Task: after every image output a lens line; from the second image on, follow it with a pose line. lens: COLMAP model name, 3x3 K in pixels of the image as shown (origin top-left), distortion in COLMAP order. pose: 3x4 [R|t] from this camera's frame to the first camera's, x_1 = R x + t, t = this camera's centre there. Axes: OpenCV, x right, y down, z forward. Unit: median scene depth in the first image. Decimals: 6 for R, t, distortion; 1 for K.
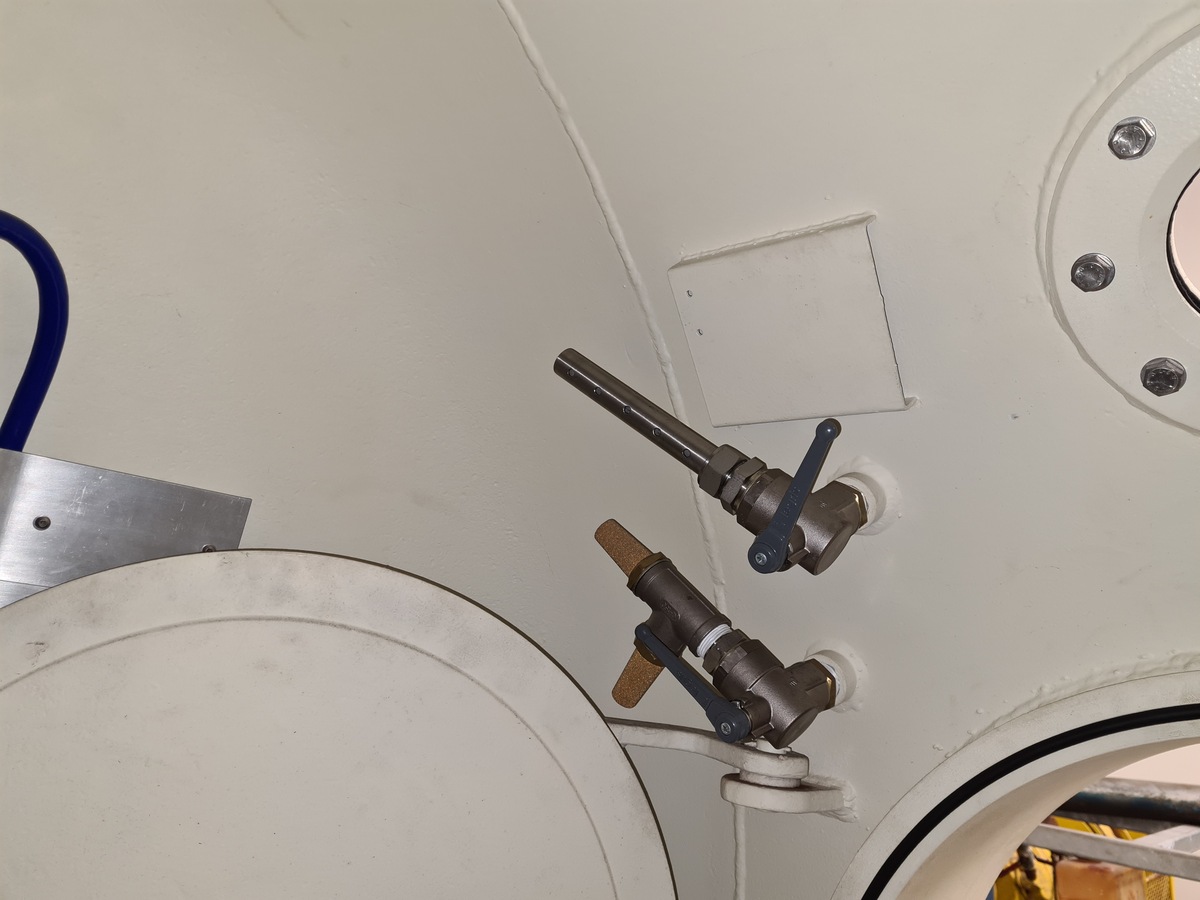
lens RADIAL K [[886.0, 0, 597.6], [0, 886.0, 441.2], [0, 0, 1]] dist [0.064497, -0.053226]
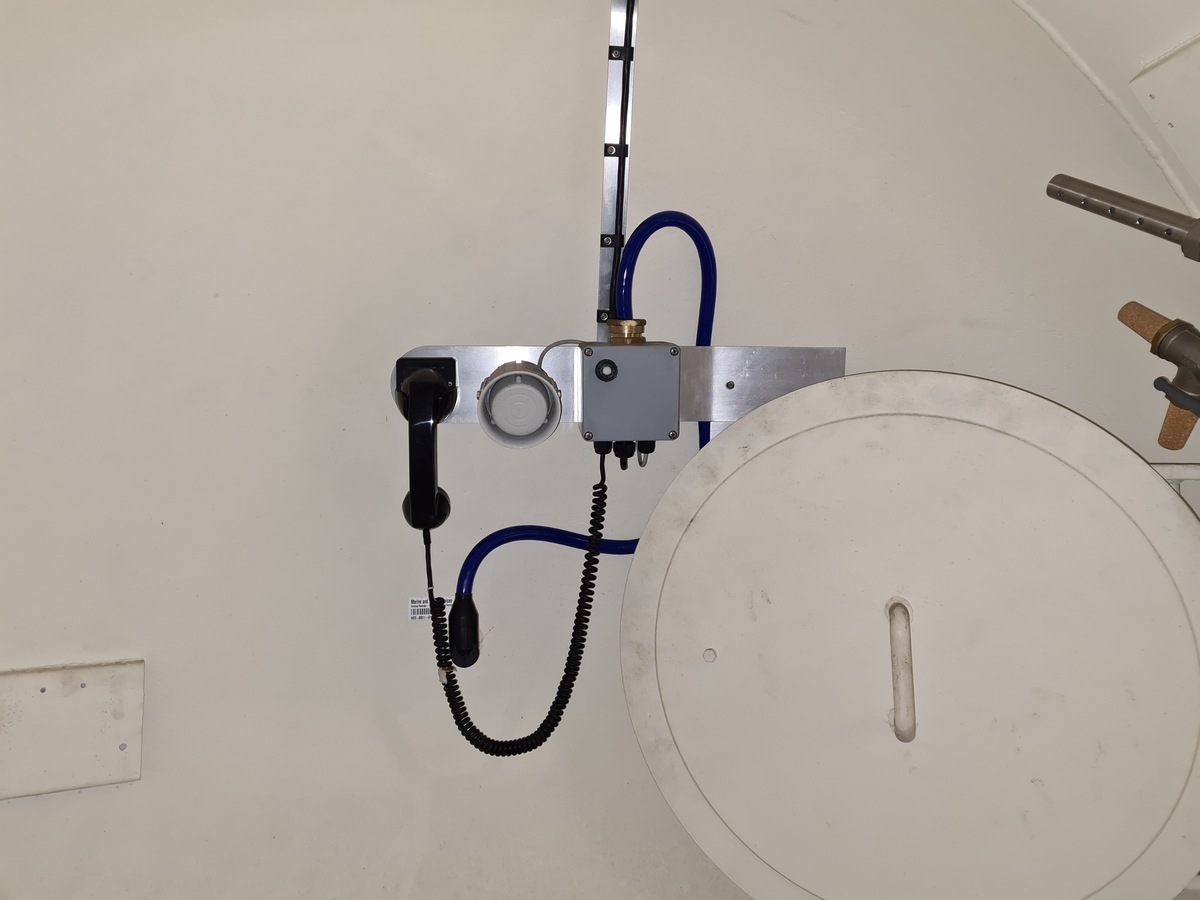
lens RADIAL K [[886.0, 0, 597.6], [0, 886.0, 441.2], [0, 0, 1]] dist [0.064497, -0.053226]
pose [[0.757682, -0.139810, -0.637473, 0.240321], [0.232884, 0.970398, 0.063972, 0.028959], [0.609658, -0.196928, 0.767813, -0.448538]]
